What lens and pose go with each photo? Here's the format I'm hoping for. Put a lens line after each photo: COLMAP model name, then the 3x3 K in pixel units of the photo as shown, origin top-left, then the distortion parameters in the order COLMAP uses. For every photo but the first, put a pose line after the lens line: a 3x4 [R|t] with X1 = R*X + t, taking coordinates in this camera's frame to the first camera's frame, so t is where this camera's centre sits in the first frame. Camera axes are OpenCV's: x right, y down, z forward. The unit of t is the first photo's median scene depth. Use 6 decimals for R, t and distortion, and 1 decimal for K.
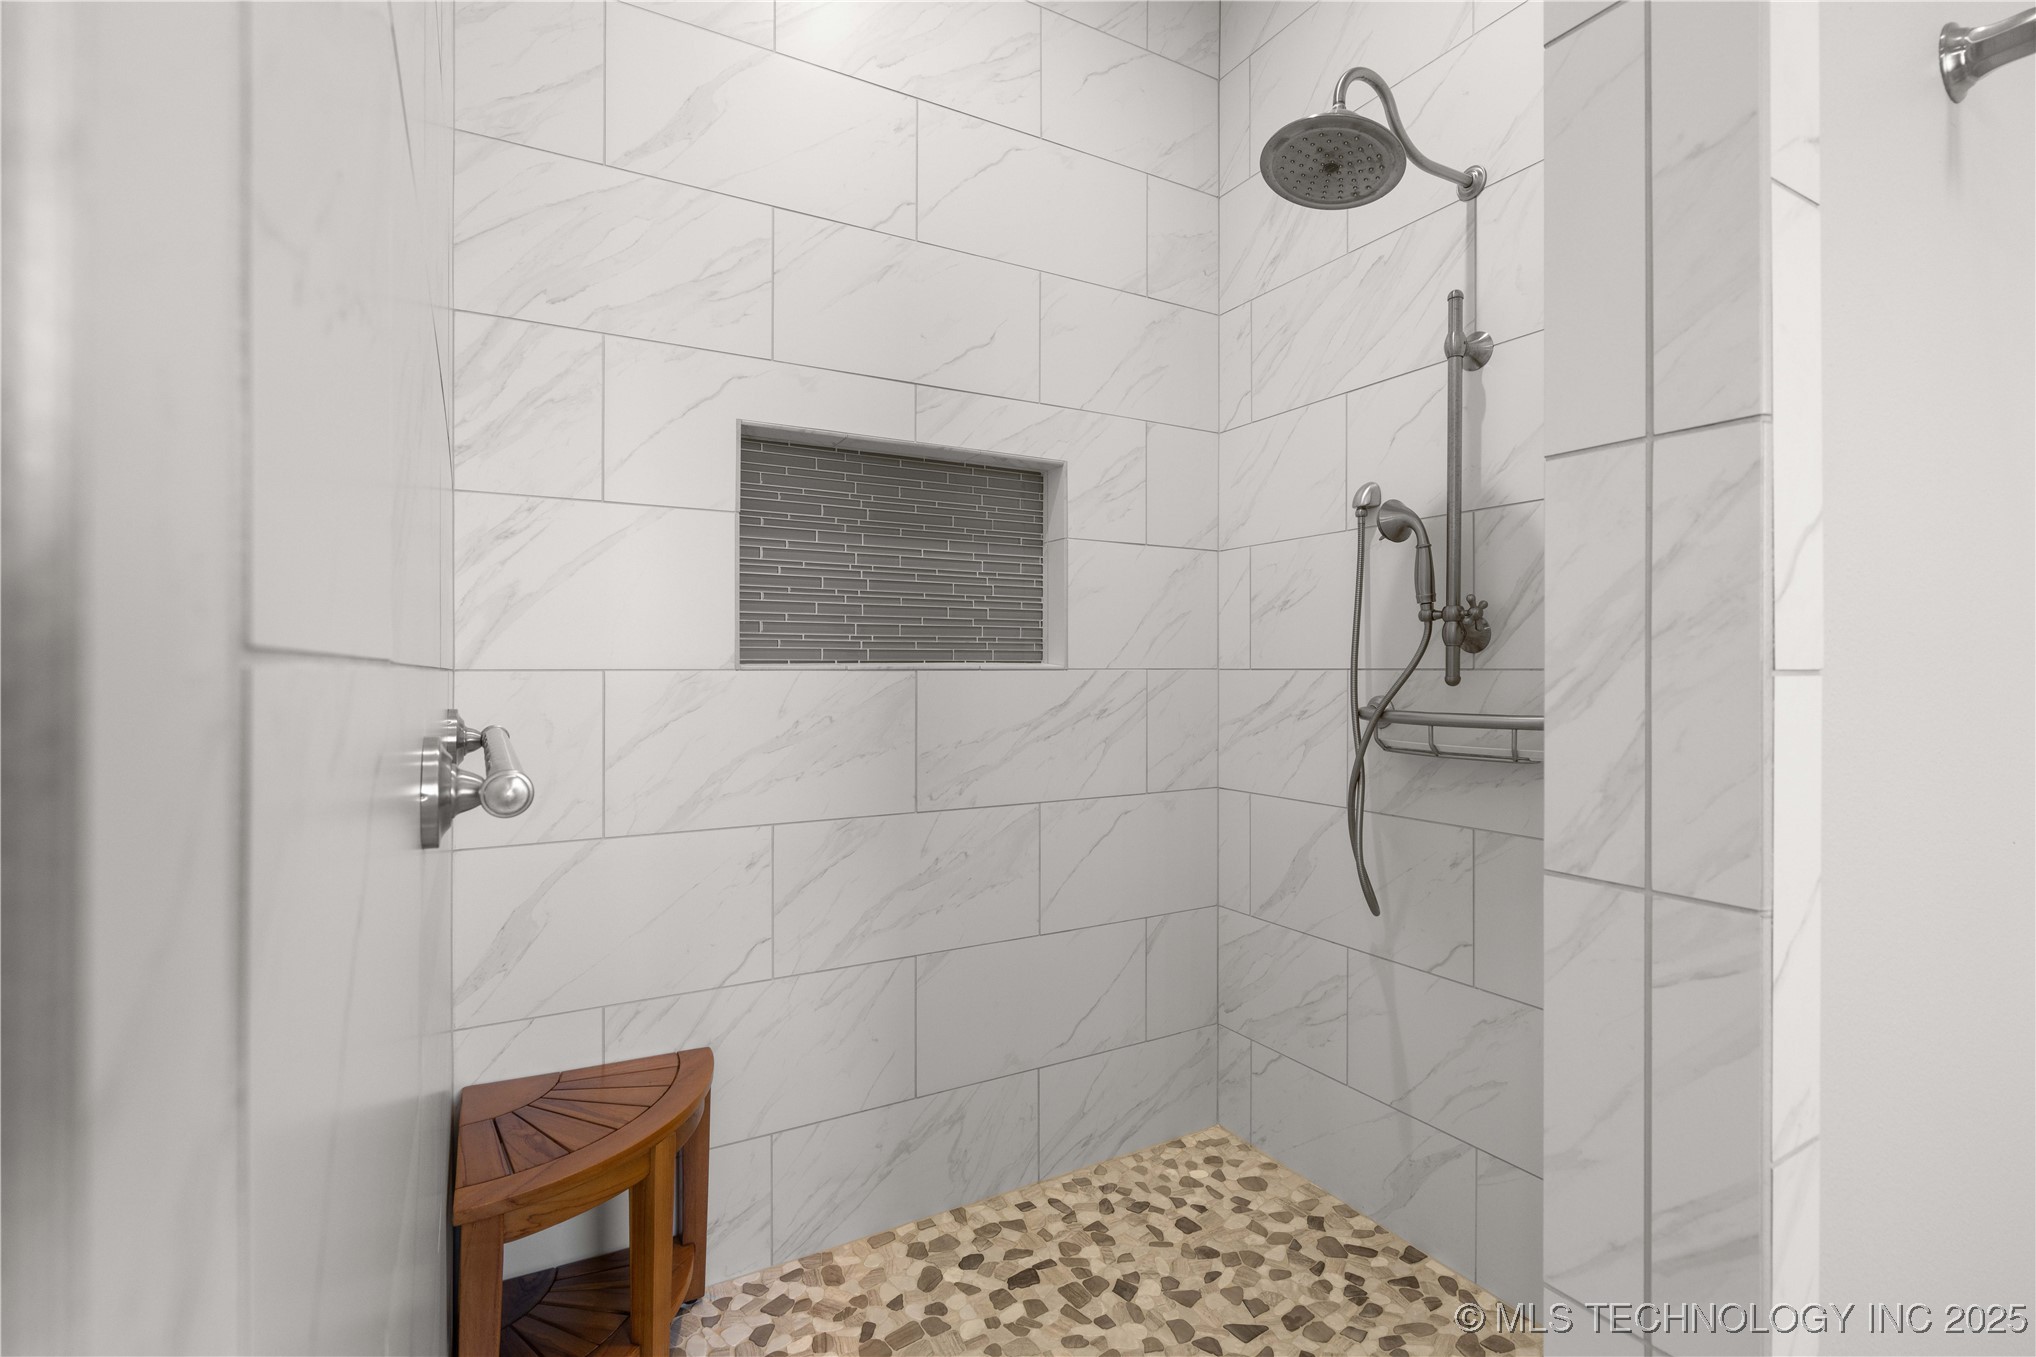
lens RADIAL K [[923.3, 0, 1019.1], [0, 923.3, 708.4], [0, 0, 1]] dist [-0.008996, 0.000982]
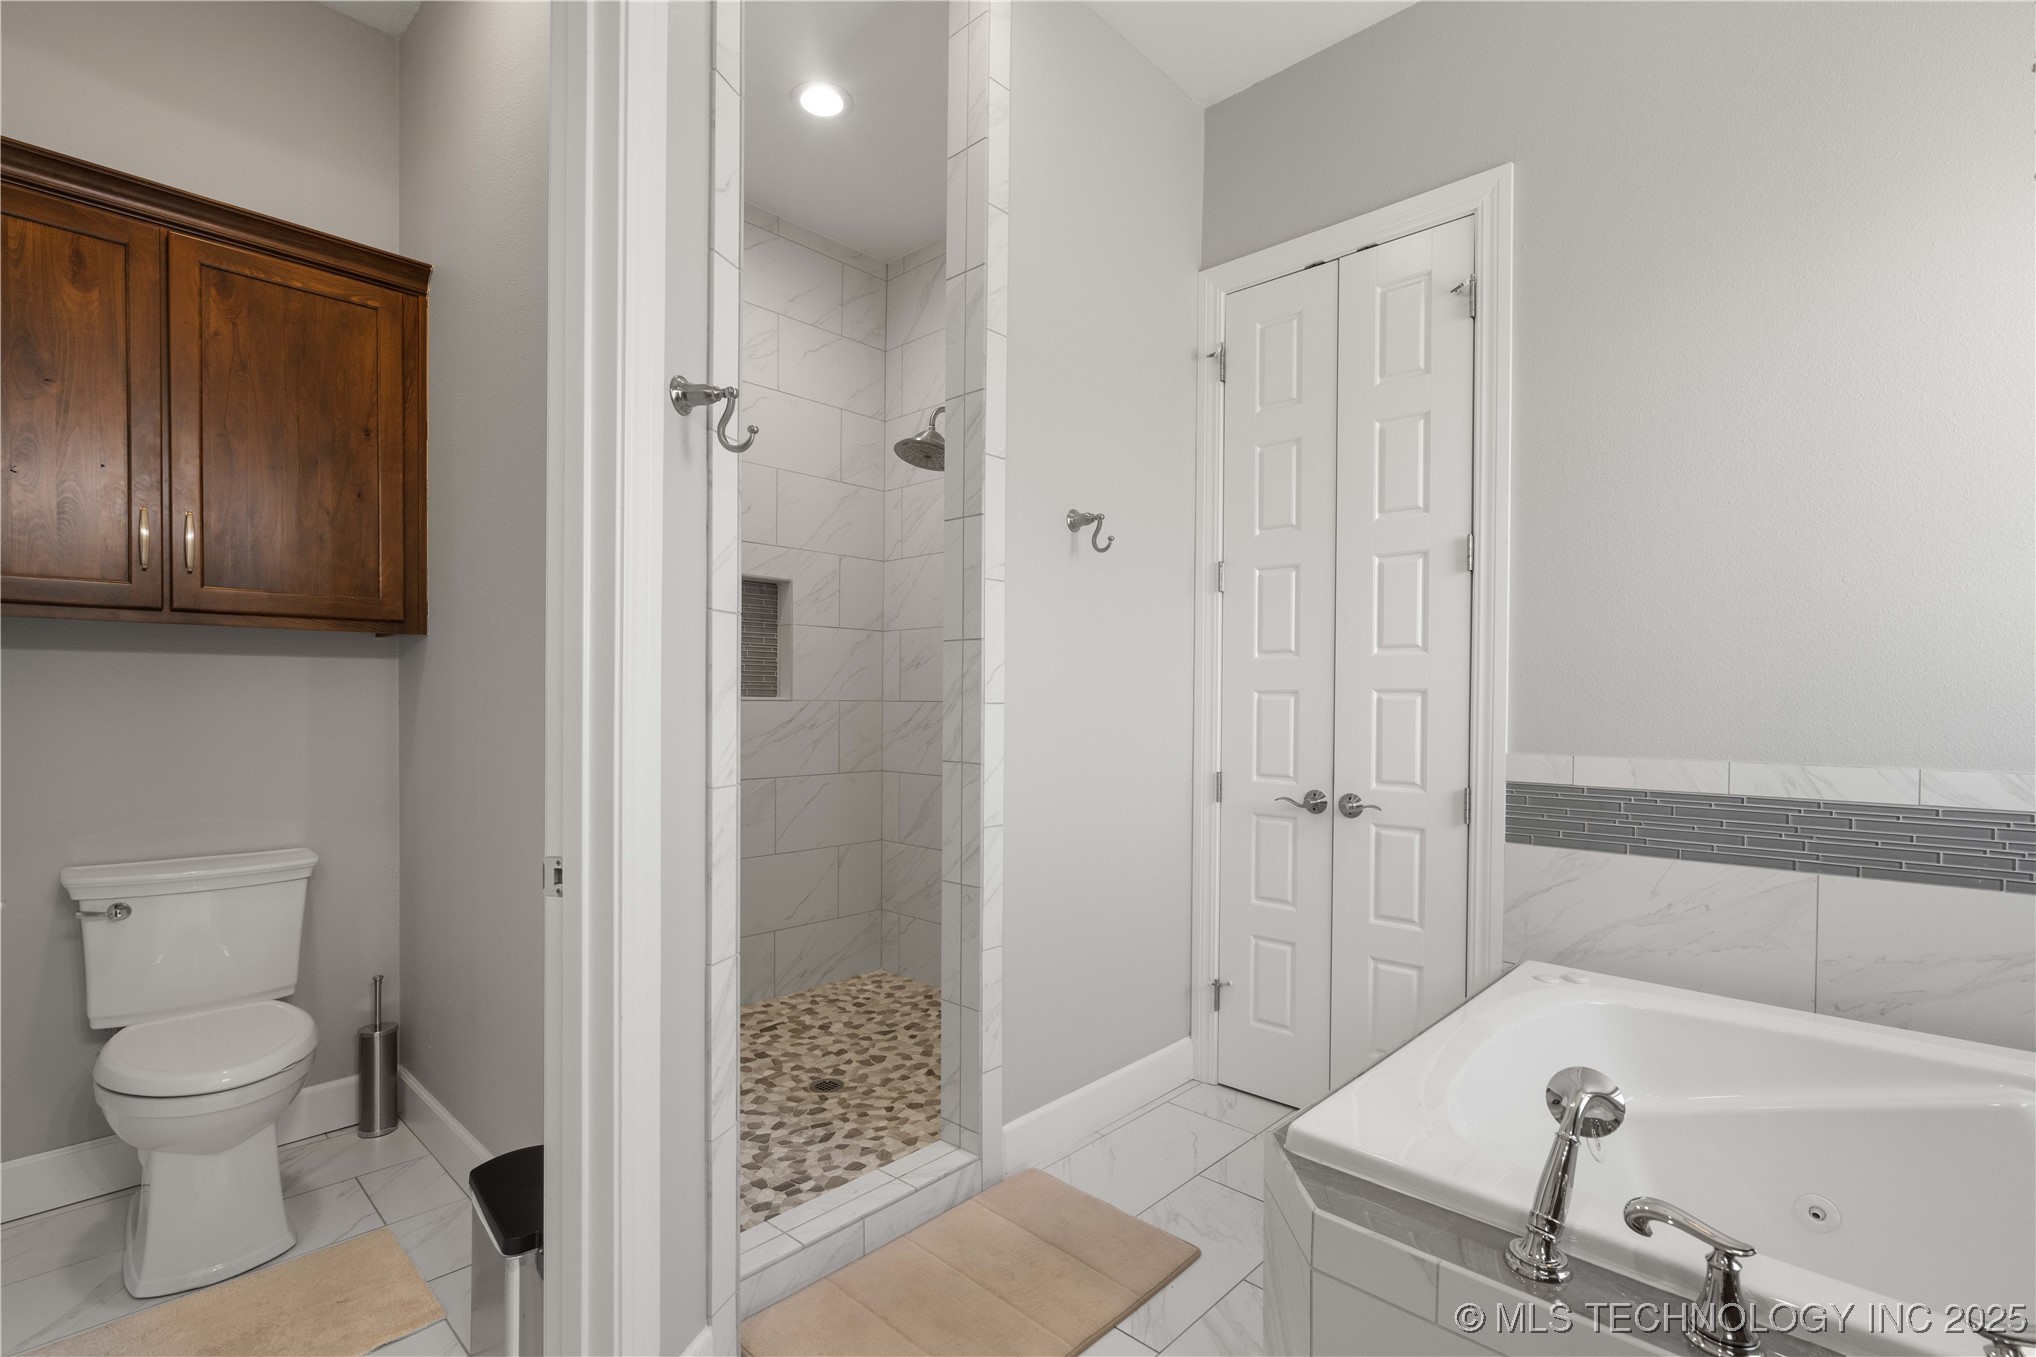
lens RADIAL K [[923.3, 0, 1019.1], [0, 923.3, 708.4], [0, 0, 1]] dist [-0.008996, 0.000982]
pose [[0.953025, 0.006135, 0.302831, -0.070611], [0.003990, 0.999454, -0.032803, 0.033055], [-0.302867, 0.032471, 0.952480, -0.828933]]
